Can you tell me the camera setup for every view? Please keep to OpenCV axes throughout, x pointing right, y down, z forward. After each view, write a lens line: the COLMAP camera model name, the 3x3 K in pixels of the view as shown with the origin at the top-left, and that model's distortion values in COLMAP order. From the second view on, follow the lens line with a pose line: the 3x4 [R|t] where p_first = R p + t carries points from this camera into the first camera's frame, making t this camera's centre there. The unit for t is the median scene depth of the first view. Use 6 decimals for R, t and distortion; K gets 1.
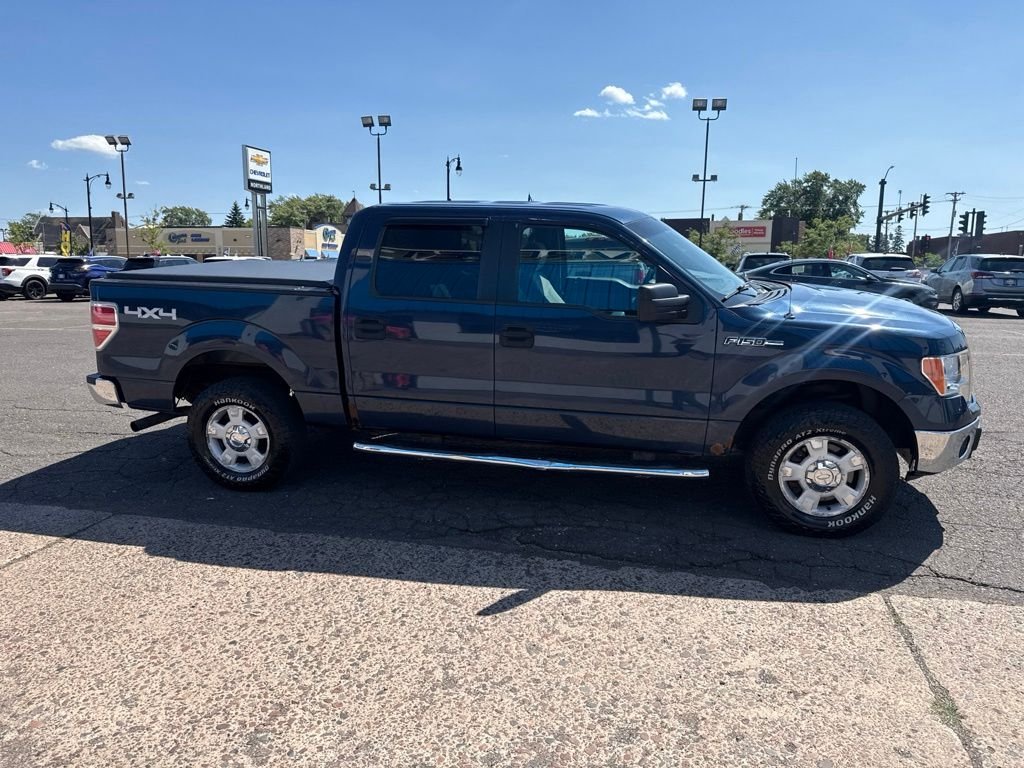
lens RADIAL K [[711.8, 0, 514.0], [0, 711.8, 390.5], [0, 0, 1]] dist [0.055075, -0.074015]
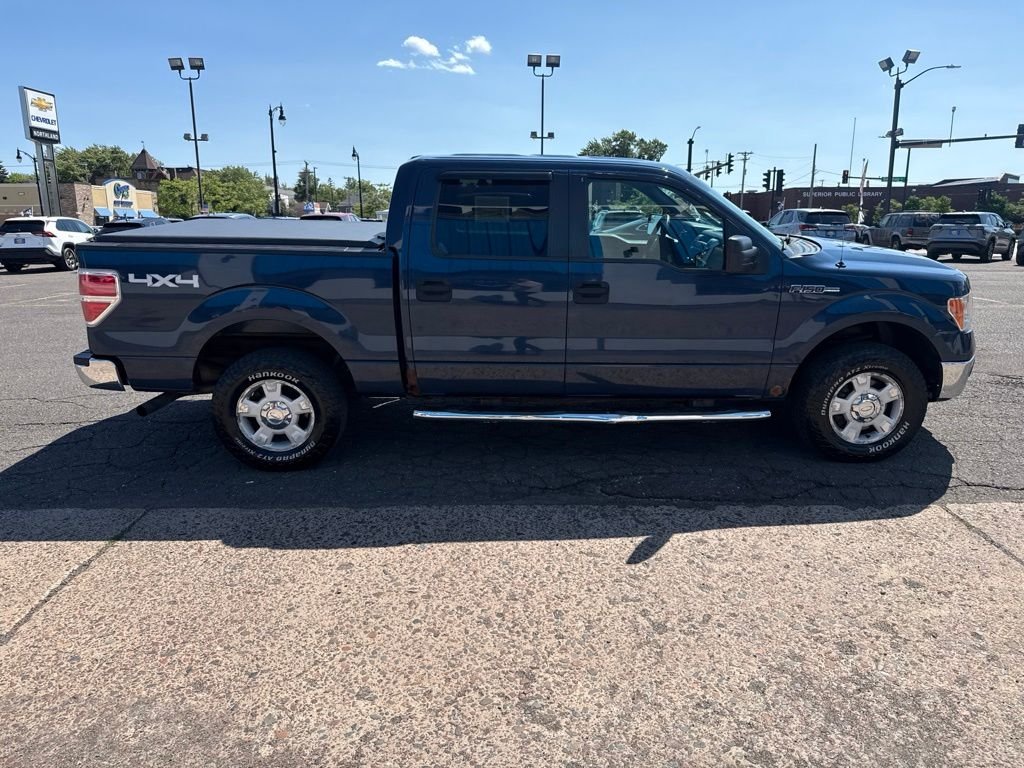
lens RADIAL K [[713.5, 0, 512.8], [0, 713.5, 391.8], [0, 0, 1]] dist [0.053977, -0.069015]
pose [[0.969468, -0.066486, 0.236033, -0.327133], [0.052755, 0.996553, 0.064029, -0.006520], [-0.239476, -0.049623, 0.969633, 0.037680]]
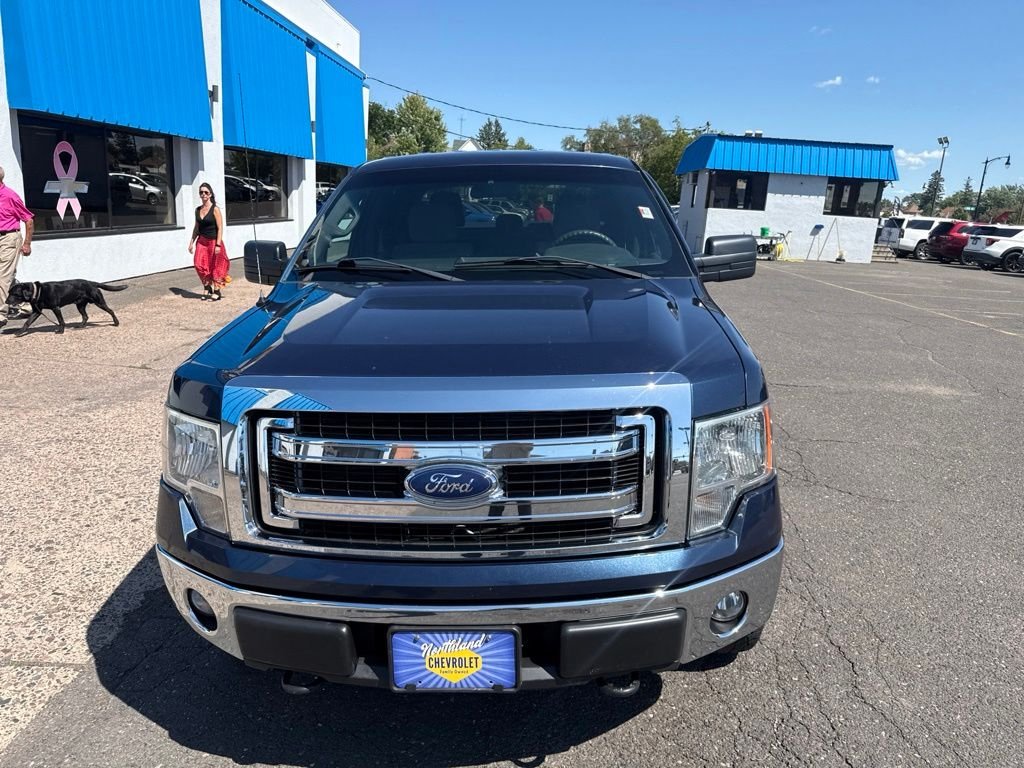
lens RADIAL K [[714.1, 0, 513.5], [0, 714.1, 382.8], [0, 0, 1]] dist [0.057811, -0.075837]
pose [[0.198131, 0.245050, -0.949049, 0.984123], [-0.221424, 0.954405, 0.200206, -0.196057], [0.954838, 0.170475, 0.243357, 0.943970]]
